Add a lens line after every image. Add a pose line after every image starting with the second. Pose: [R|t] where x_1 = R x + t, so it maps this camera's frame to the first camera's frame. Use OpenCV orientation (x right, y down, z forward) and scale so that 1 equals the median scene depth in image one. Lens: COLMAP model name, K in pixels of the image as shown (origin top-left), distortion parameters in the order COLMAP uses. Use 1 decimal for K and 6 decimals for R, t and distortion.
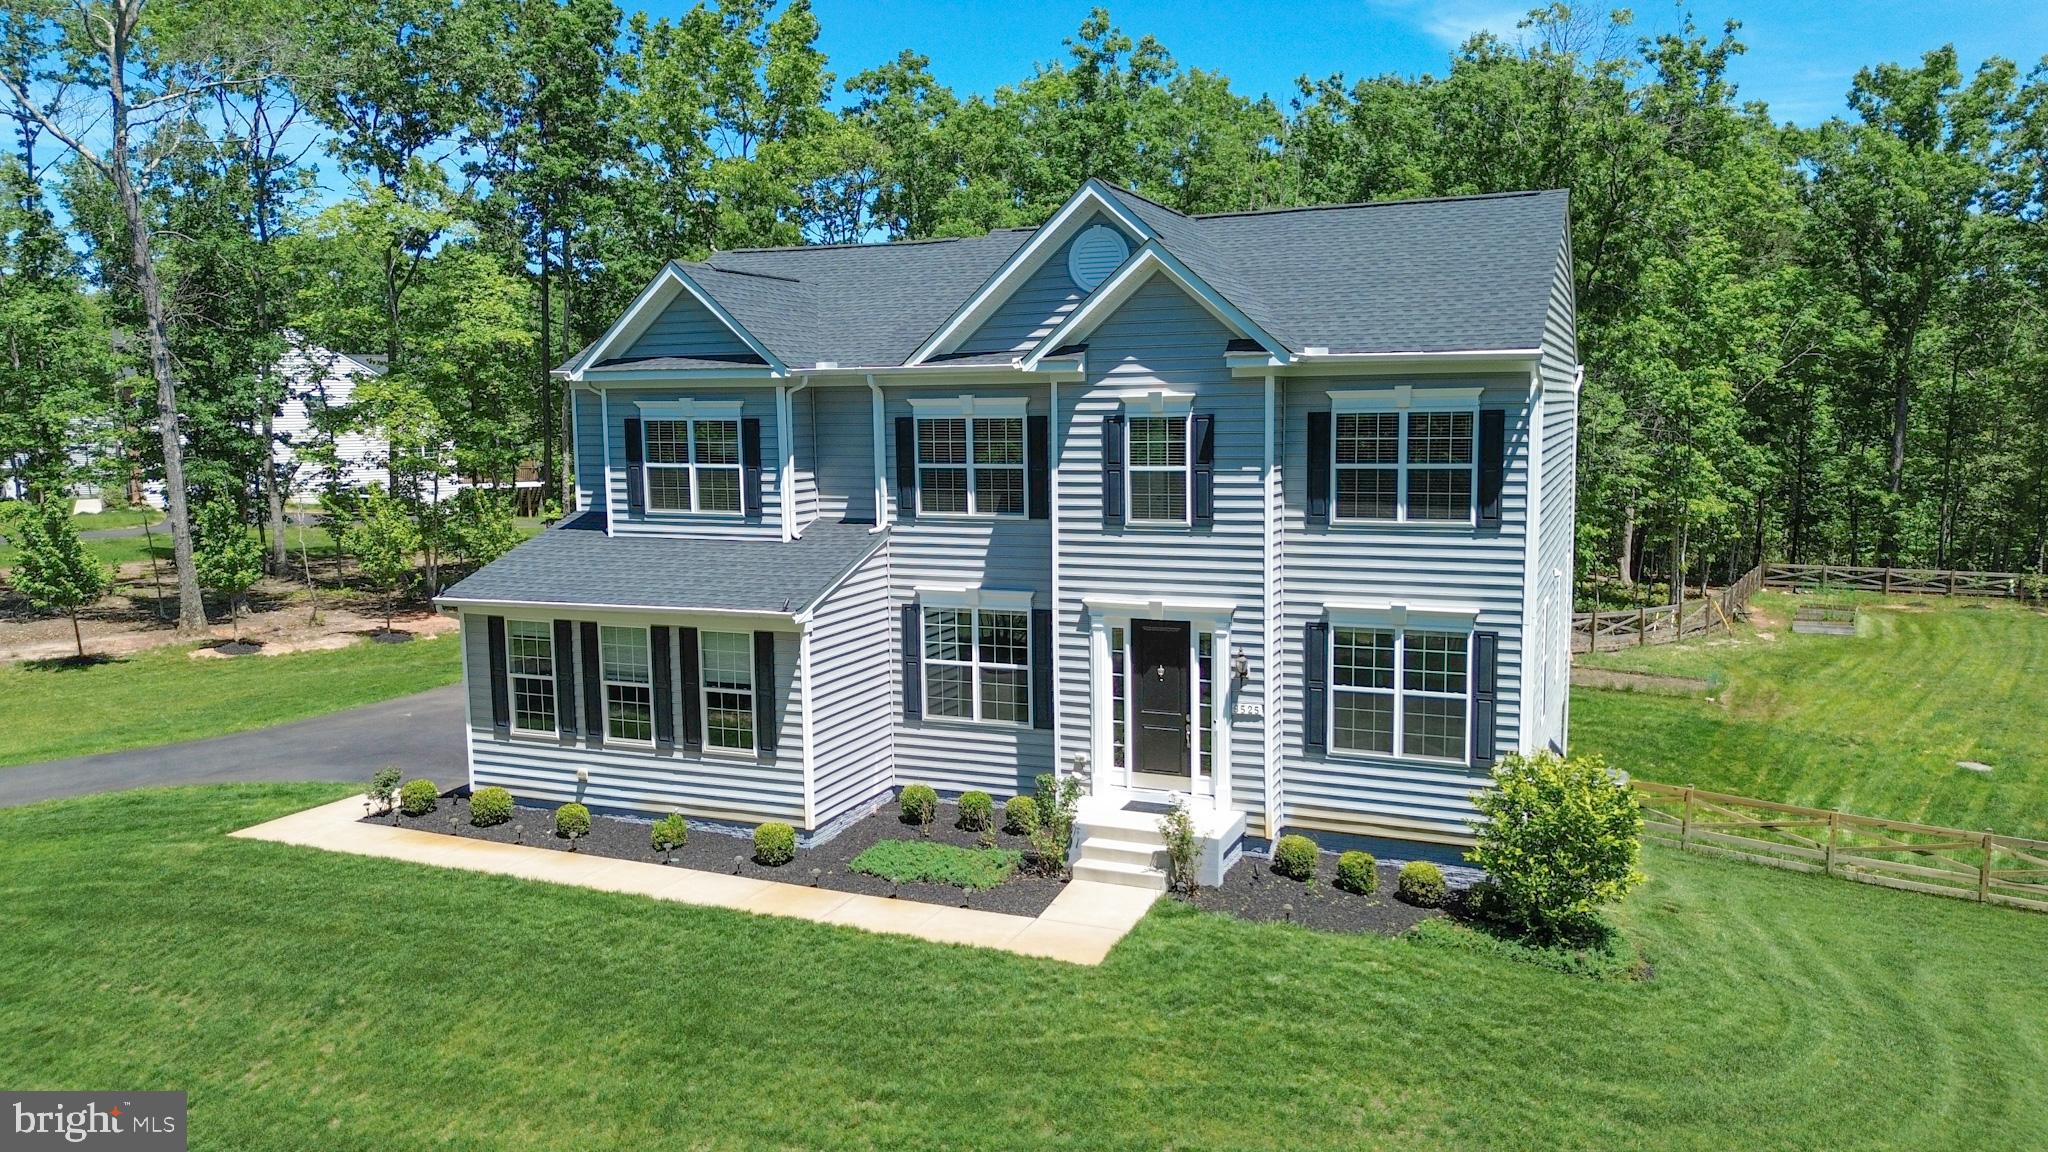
lens RADIAL K [[1440.4, 0, 1017.3], [0, 1440.4, 579.9], [0, 0, 1]] dist [0.043282, -0.026985]
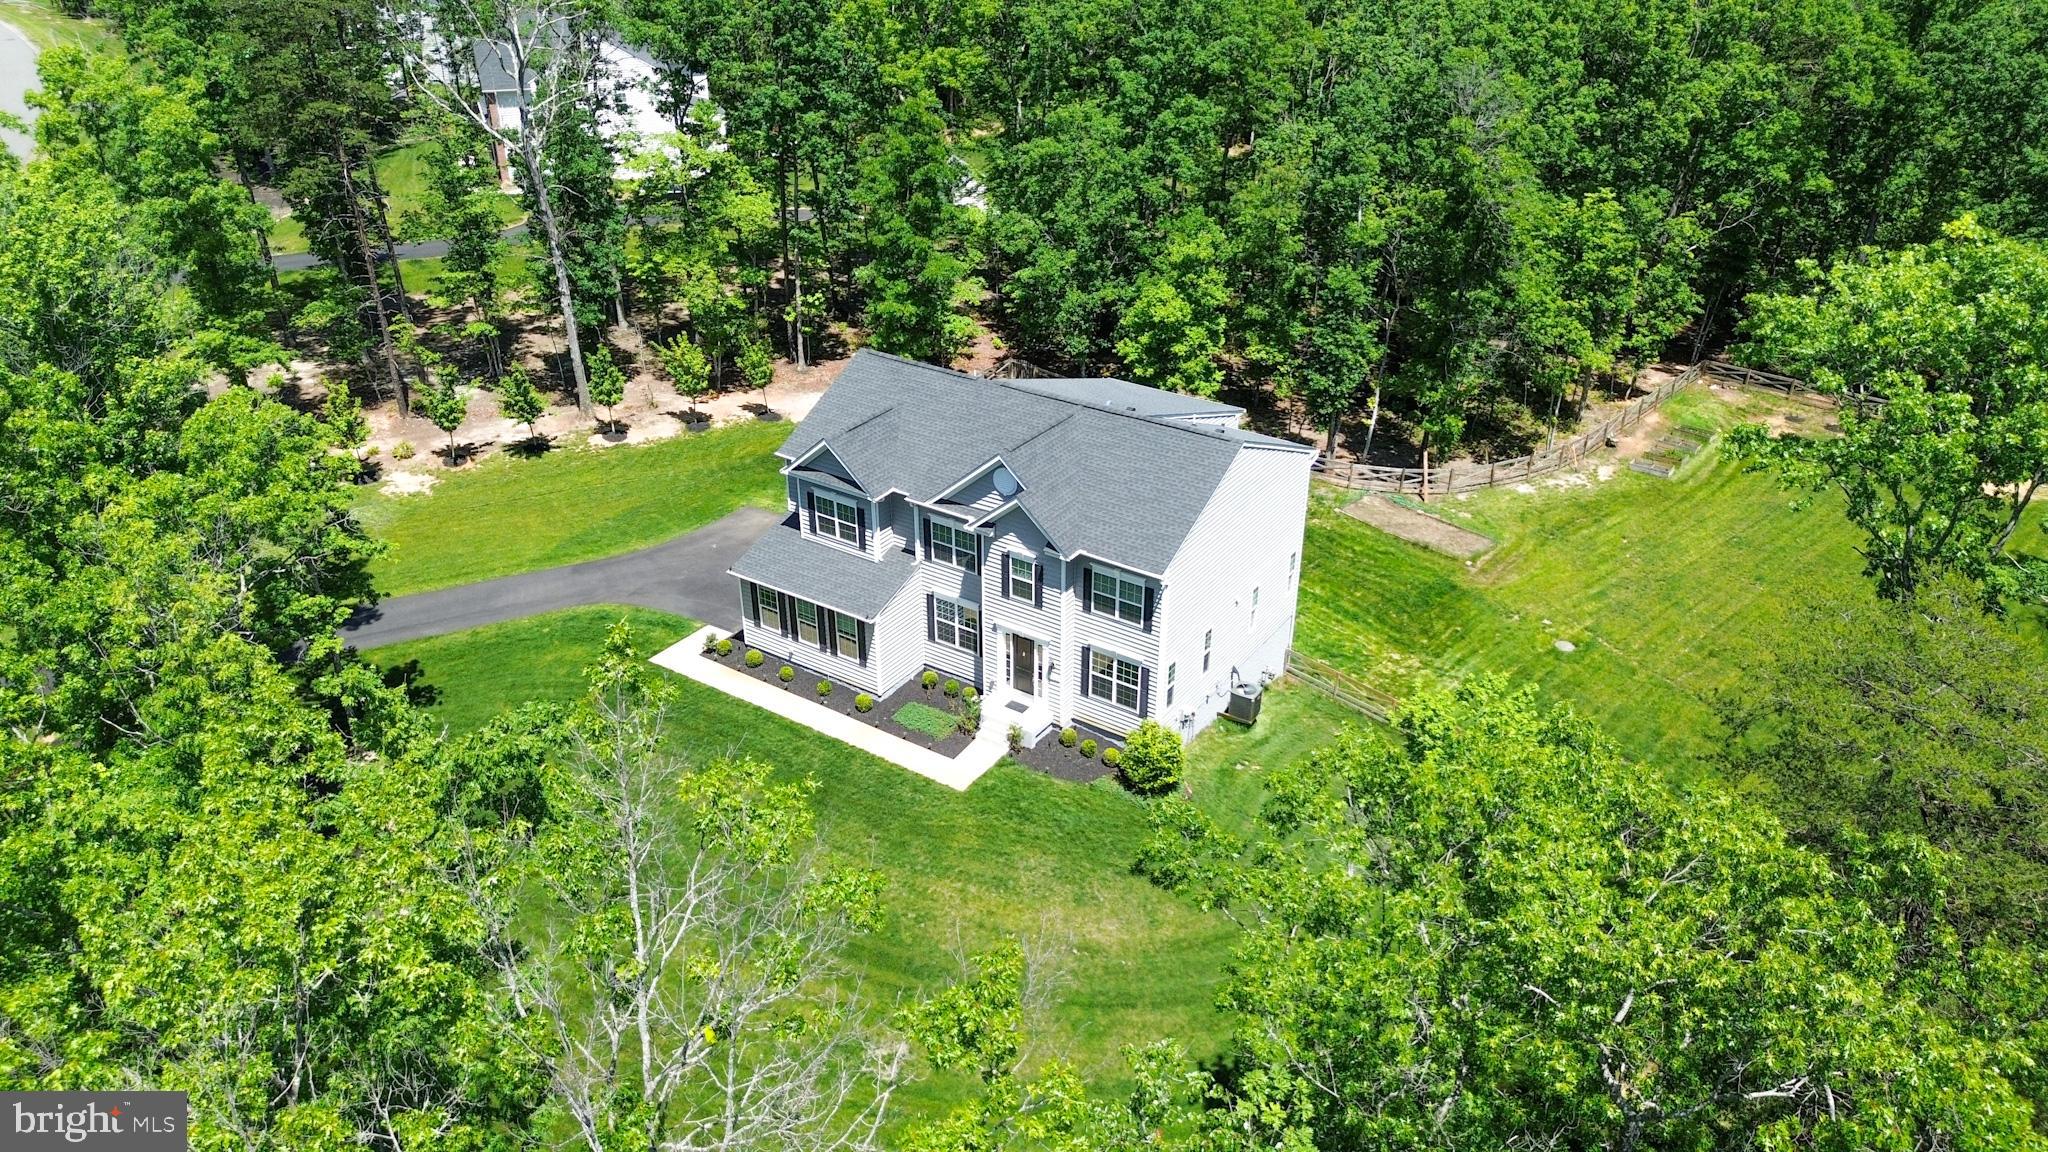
lens RADIAL K [[1440.4, 0, 1017.6], [0, 1440.4, 576.1], [0, 0, 1]] dist [0.043282, -0.026985]
pose [[0.982463, 0.099473, -0.157707, 0.402812], [-0.033893, 0.926990, 0.373550, -0.837132], [0.183350, -0.361654, 0.914105, -0.987536]]
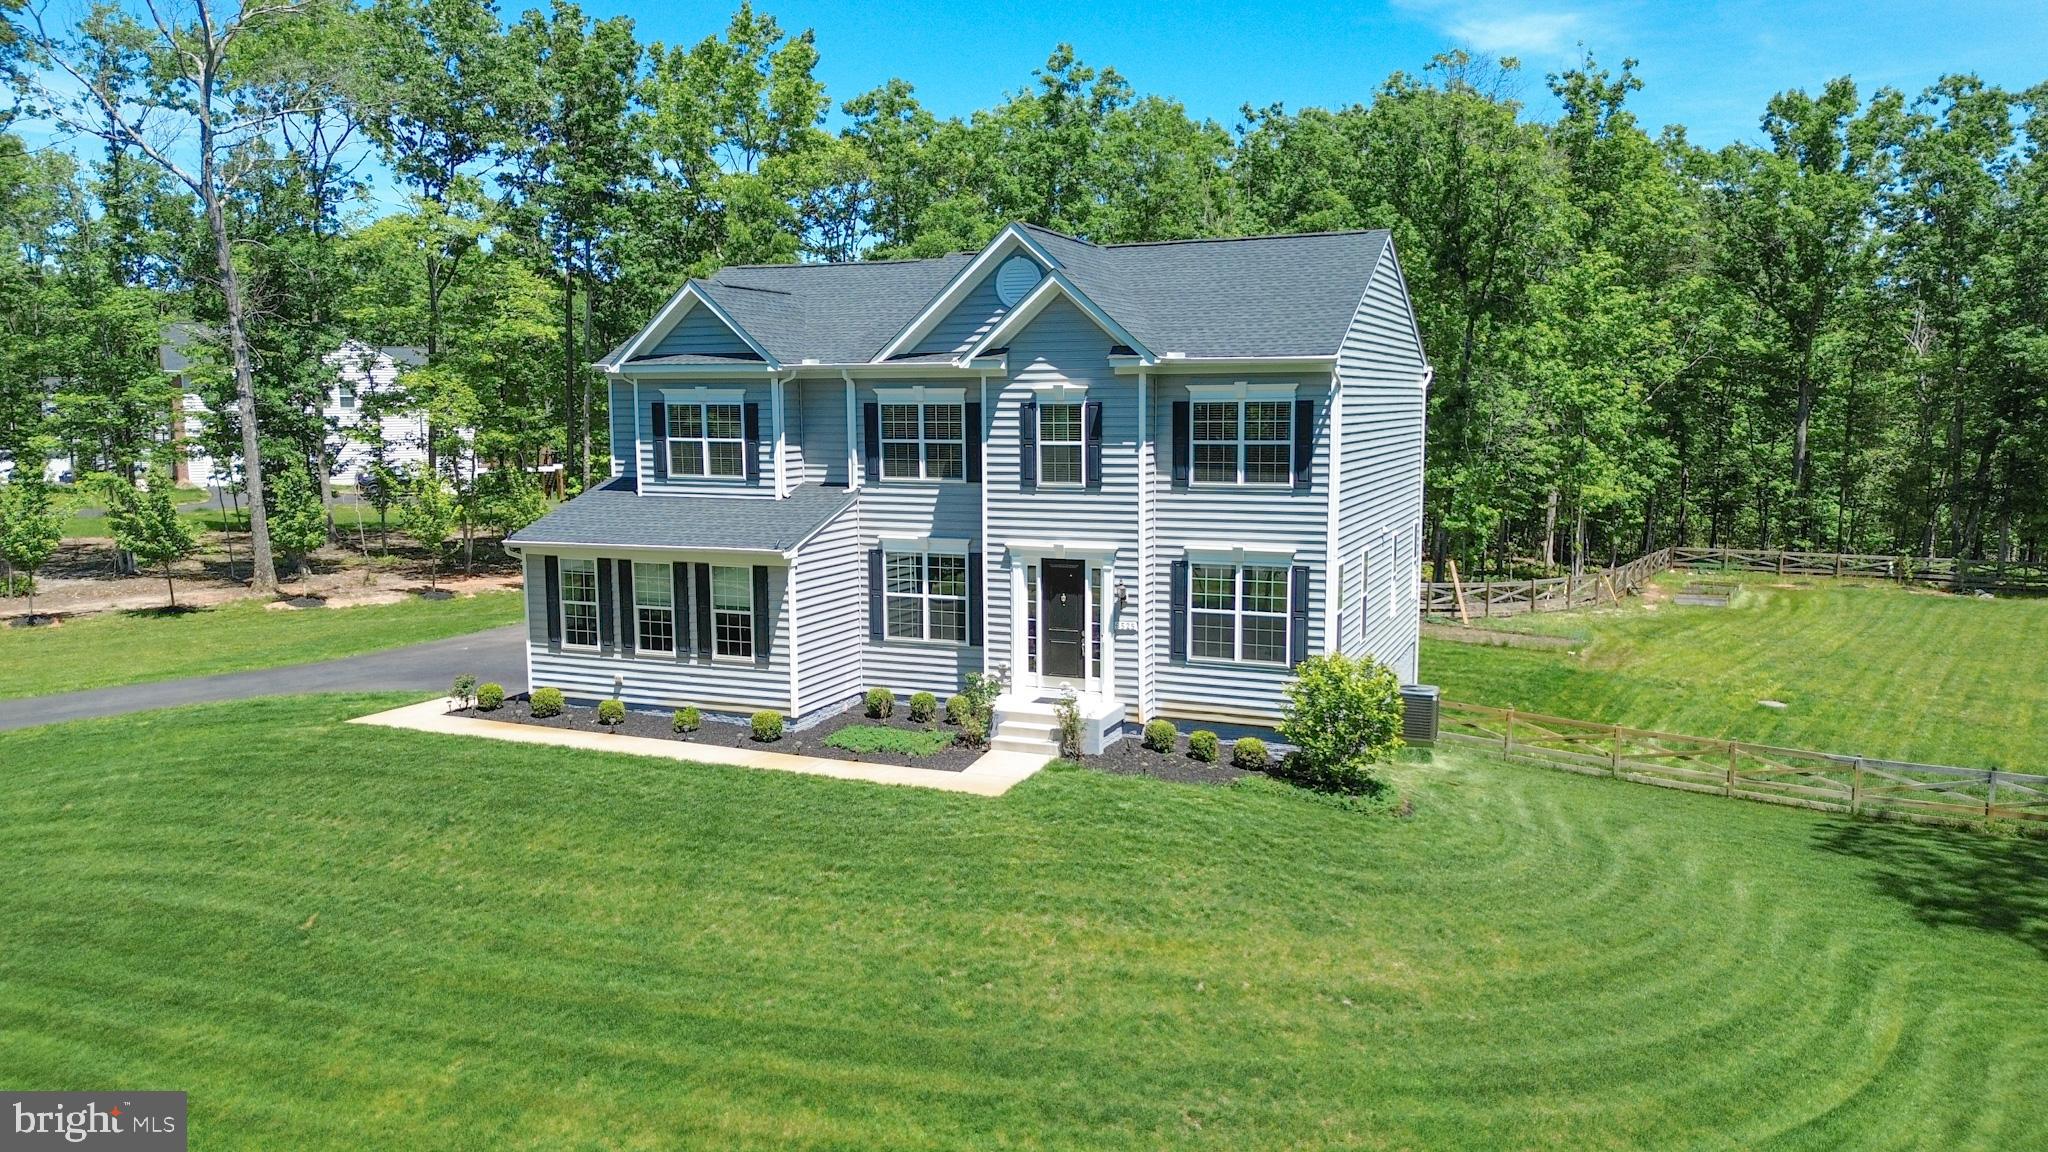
lens RADIAL K [[1440.4, 0, 1024.3], [0, 1440.4, 585.2], [0, 0, 1]] dist [0.043282, -0.026985]
pose [[0.999964, 0.007570, 0.003730, 0.053472], [-0.007598, 0.999942, 0.007696, 0.037947], [-0.003672, -0.007724, 0.999963, -0.280362]]
